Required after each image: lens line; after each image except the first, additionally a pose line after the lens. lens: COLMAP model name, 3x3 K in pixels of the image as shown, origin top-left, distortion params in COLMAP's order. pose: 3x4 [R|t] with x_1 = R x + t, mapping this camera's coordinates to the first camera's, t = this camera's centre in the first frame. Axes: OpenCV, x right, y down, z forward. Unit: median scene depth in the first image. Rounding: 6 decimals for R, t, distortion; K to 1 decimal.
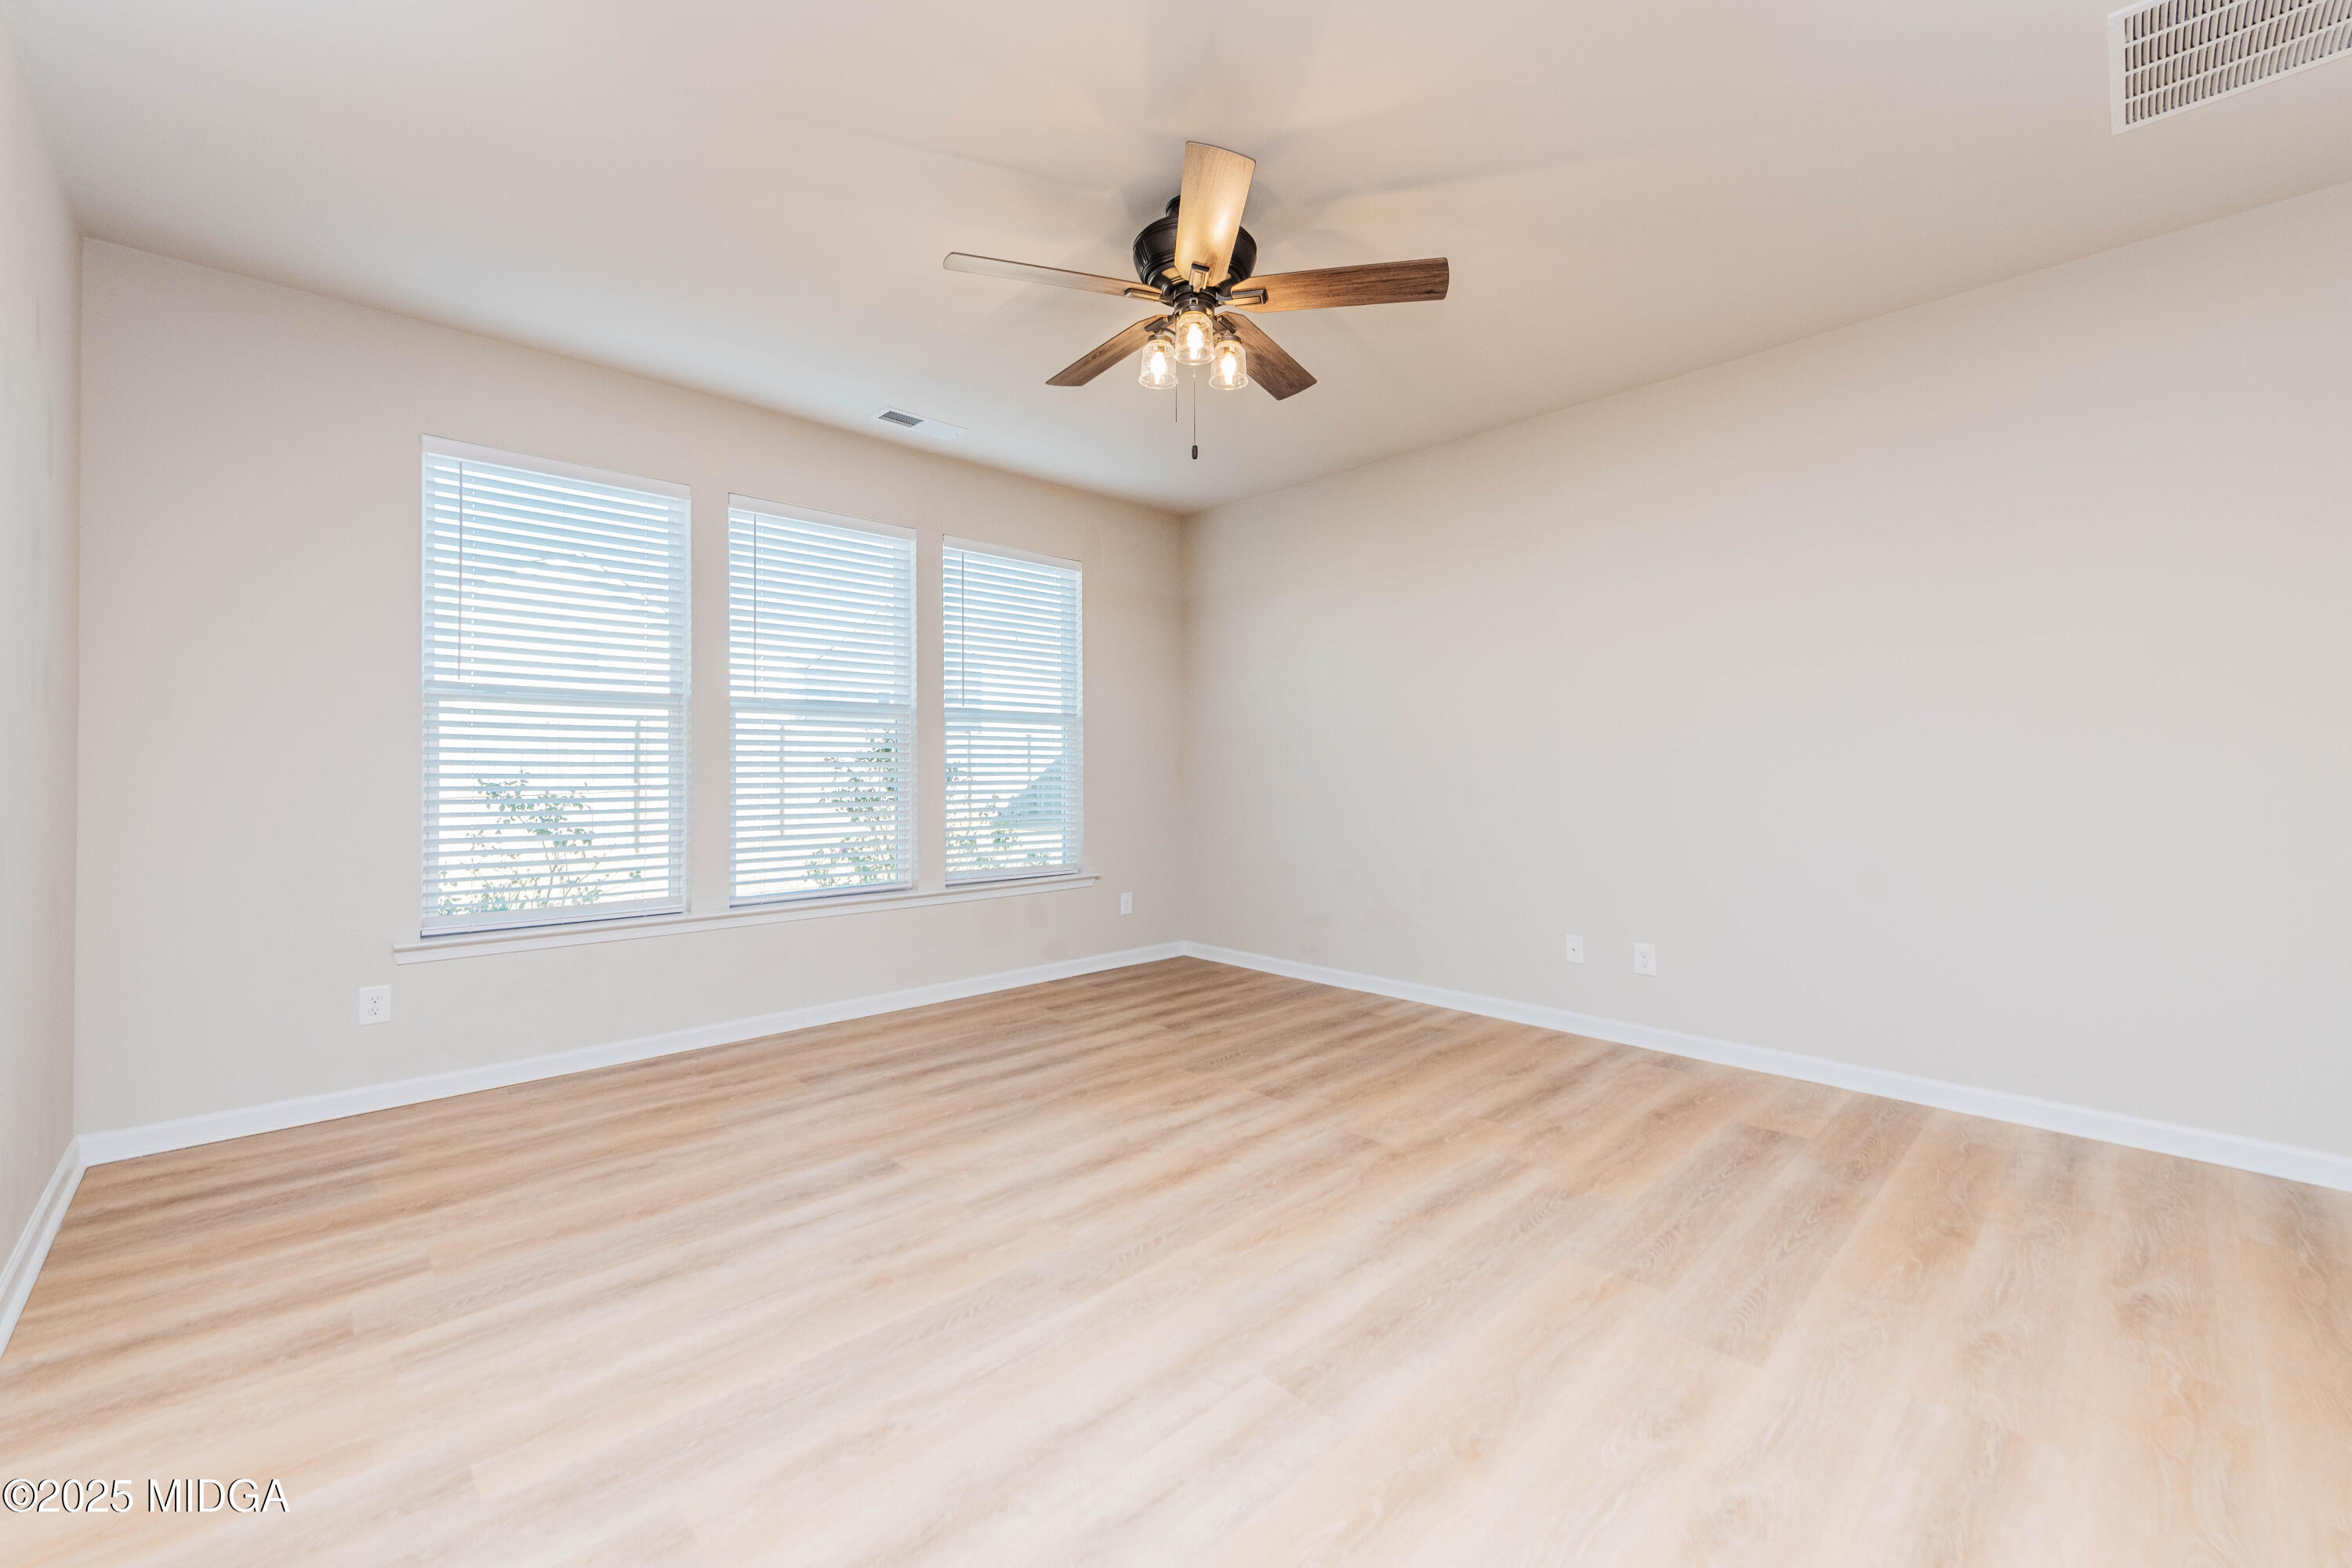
lens RADIAL K [[927.1, 0, 1170.2], [0, 927.1, 755.4], [0, 0, 1]] dist [0.004432, -0.000744]
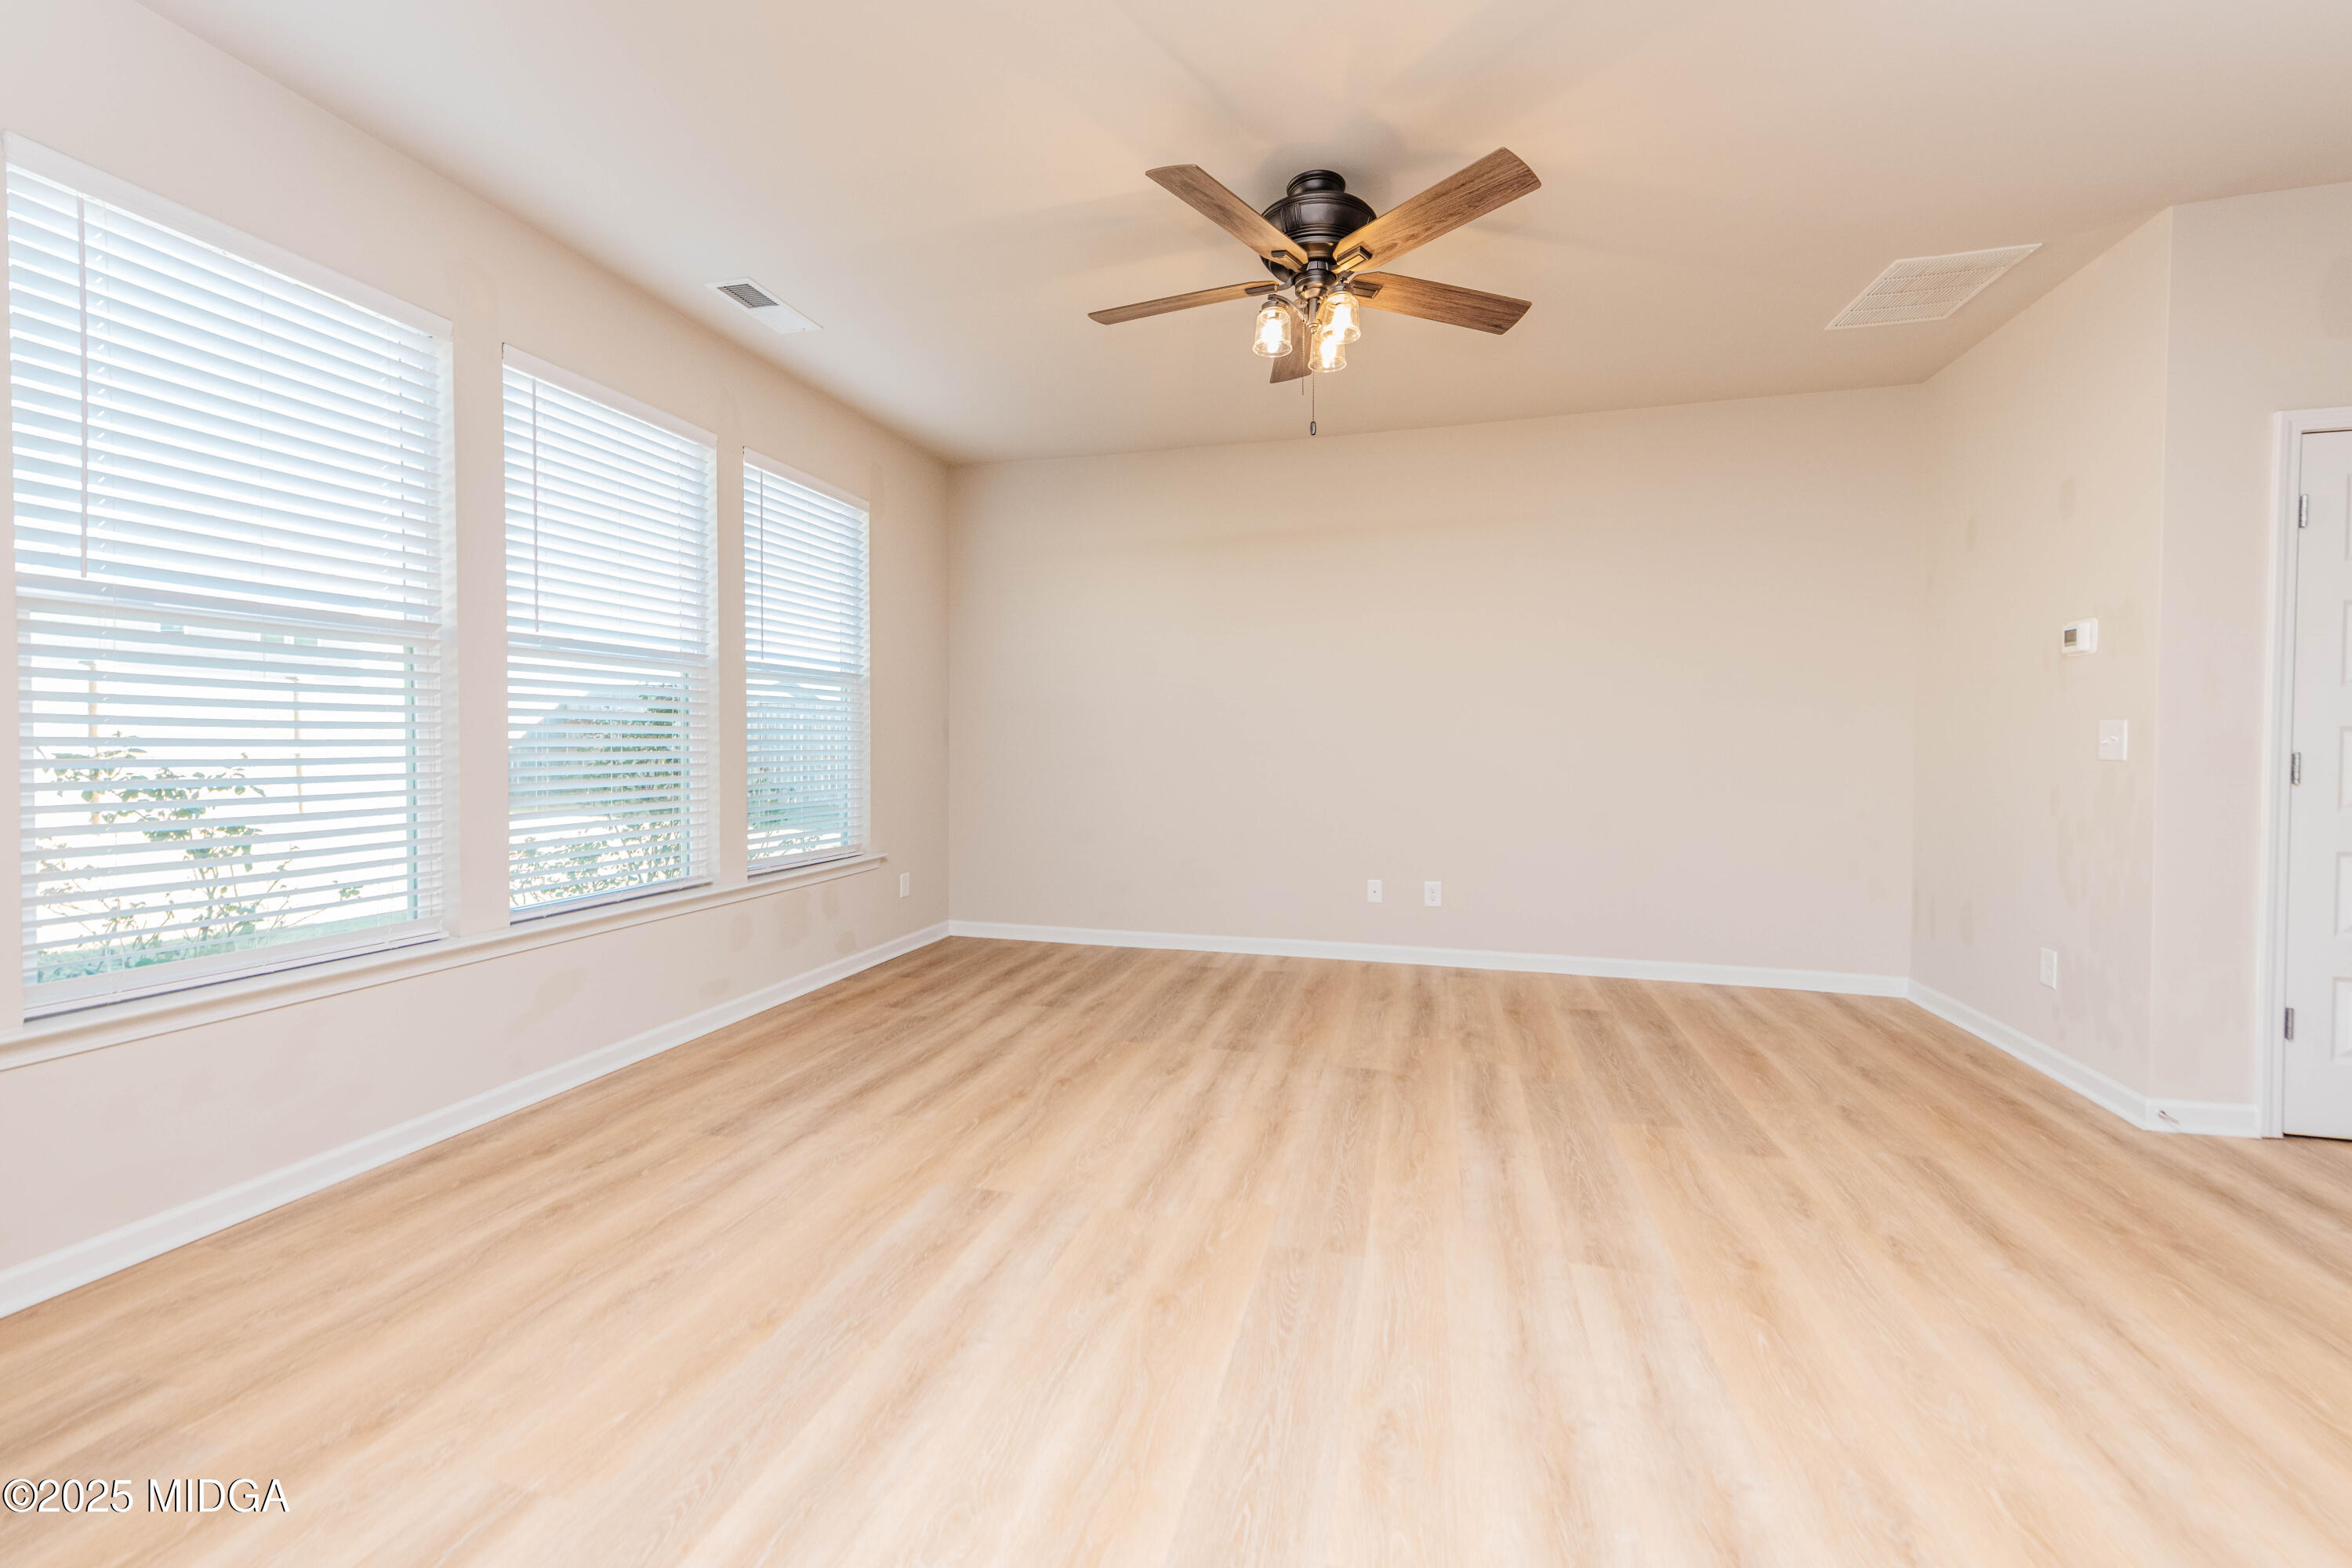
lens RADIAL K [[927.1, 0, 1170.2], [0, 927.1, 755.4], [0, 0, 1]] dist [0.004432, -0.000744]
pose [[0.859671, -0.004066, 0.510832, -0.492528], [-0.013053, 0.999467, 0.029923, 0.003570], [-0.510681, -0.032392, 0.859160, 0.149080]]
